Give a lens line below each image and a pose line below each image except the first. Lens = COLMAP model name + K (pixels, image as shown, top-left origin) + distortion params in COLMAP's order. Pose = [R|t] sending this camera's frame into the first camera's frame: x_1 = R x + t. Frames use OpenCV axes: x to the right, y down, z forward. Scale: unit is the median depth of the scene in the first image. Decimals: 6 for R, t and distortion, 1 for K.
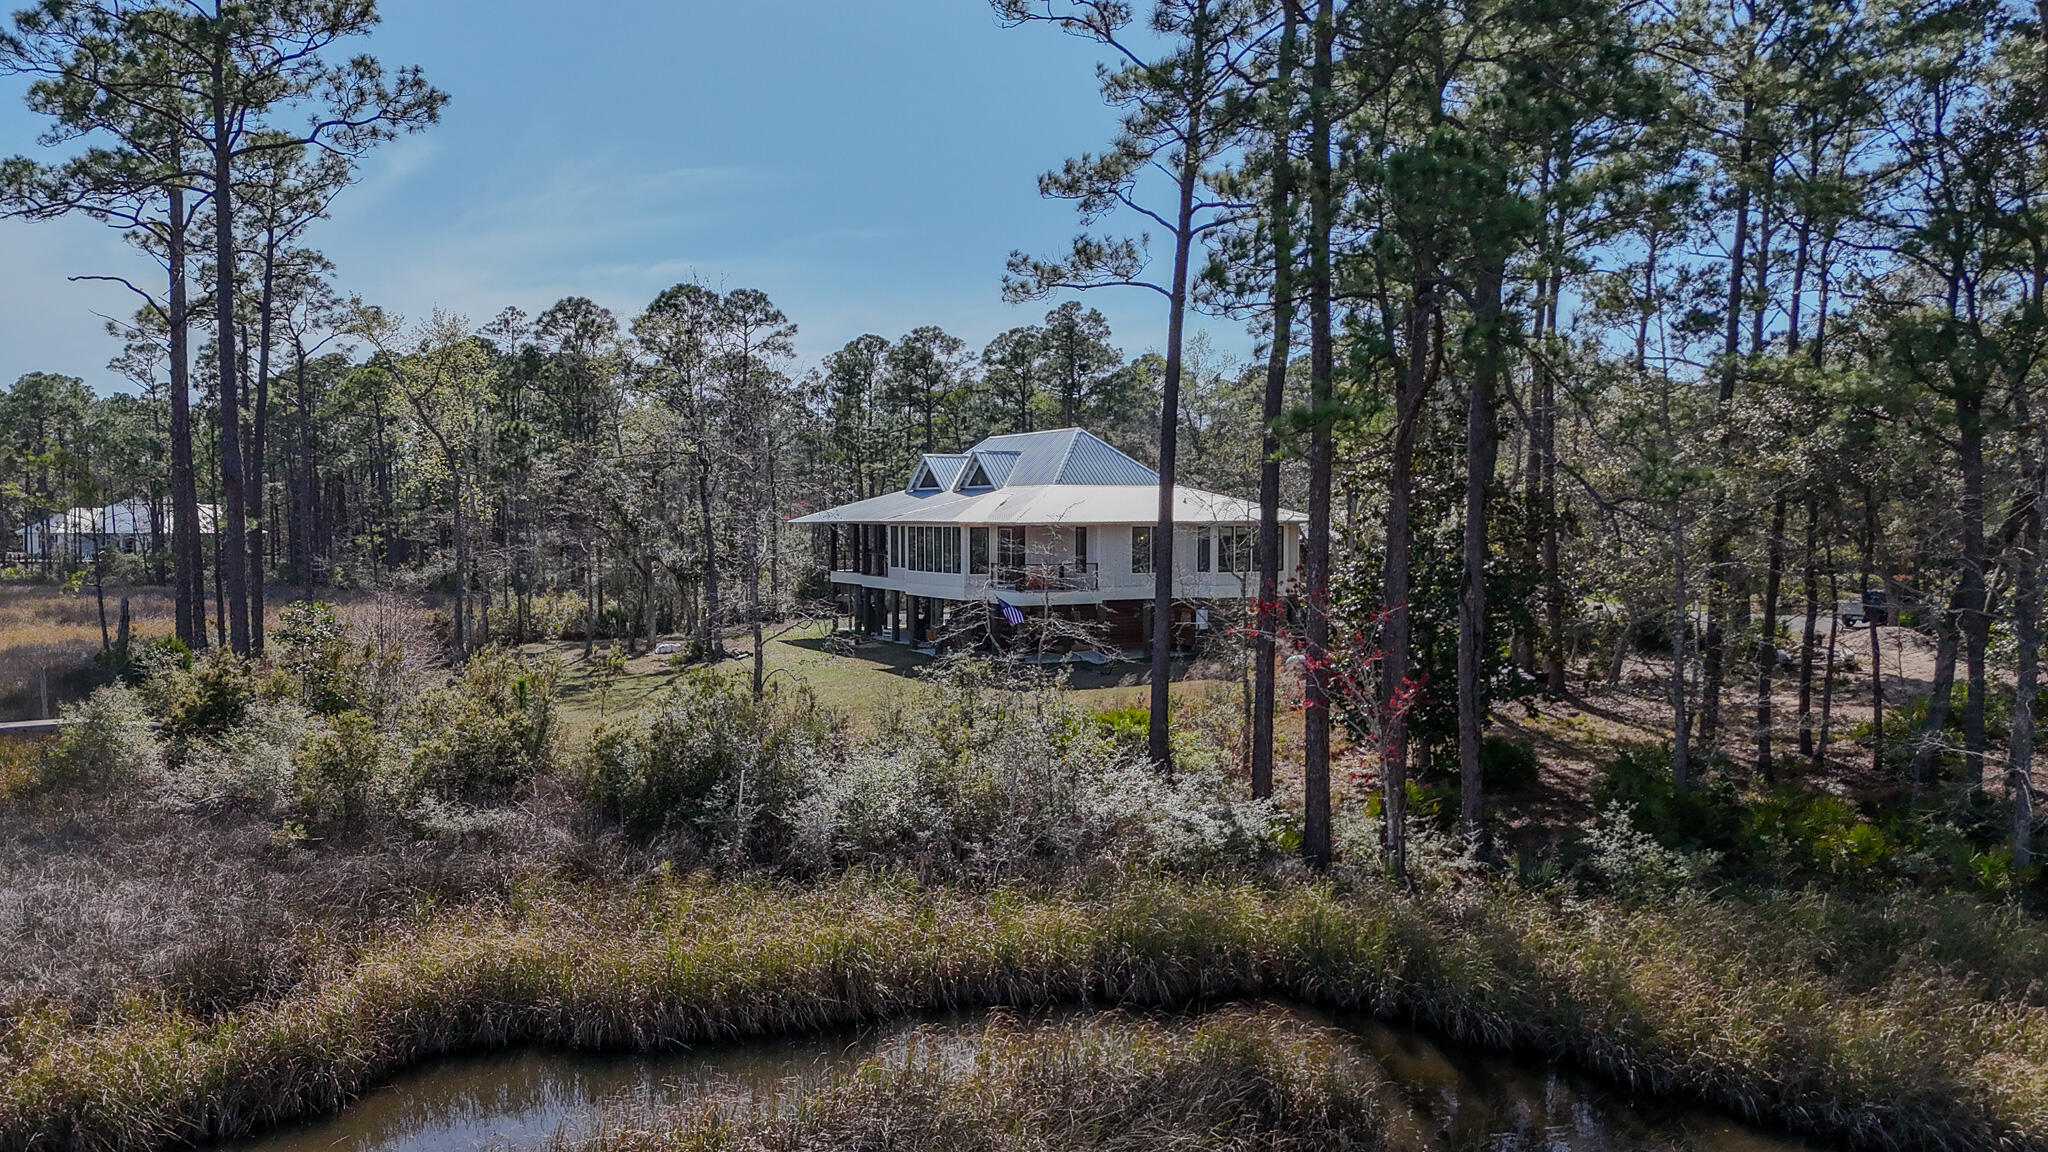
lens RADIAL K [[1477.7, 0, 1017.1], [0, 1477.7, 585.9], [0, 0, 1]] dist [0.120839, -0.149046]
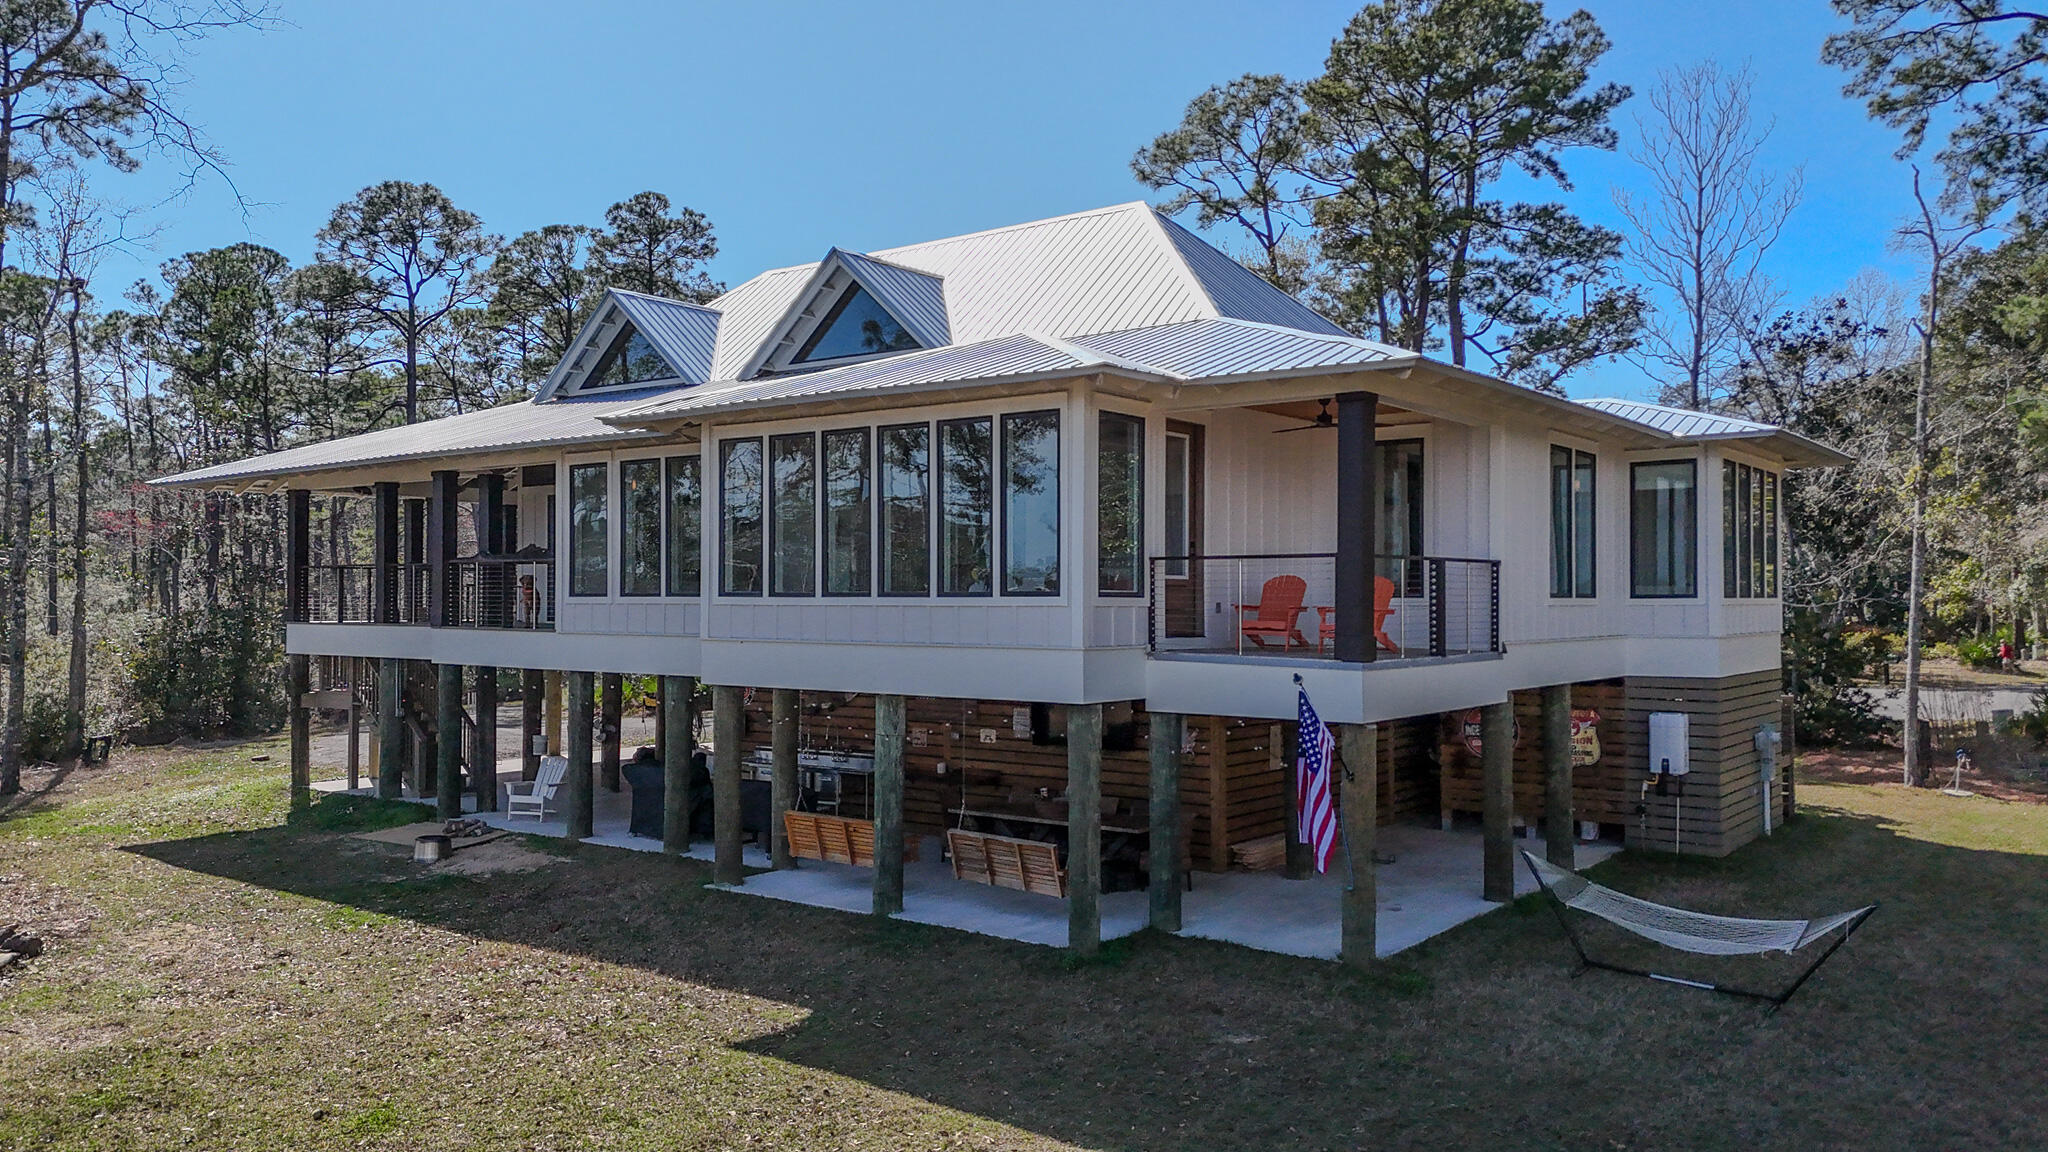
lens RADIAL K [[1477.7, 0, 1017.1], [0, 1477.7, 585.9], [0, 0, 1]] dist [0.120839, -0.149046]
pose [[0.913542, 0.006190, 0.406697, -0.114537], [0.015808, 0.998588, -0.050708, 0.002421], [-0.406437, 0.052753, 0.912155, 0.603561]]
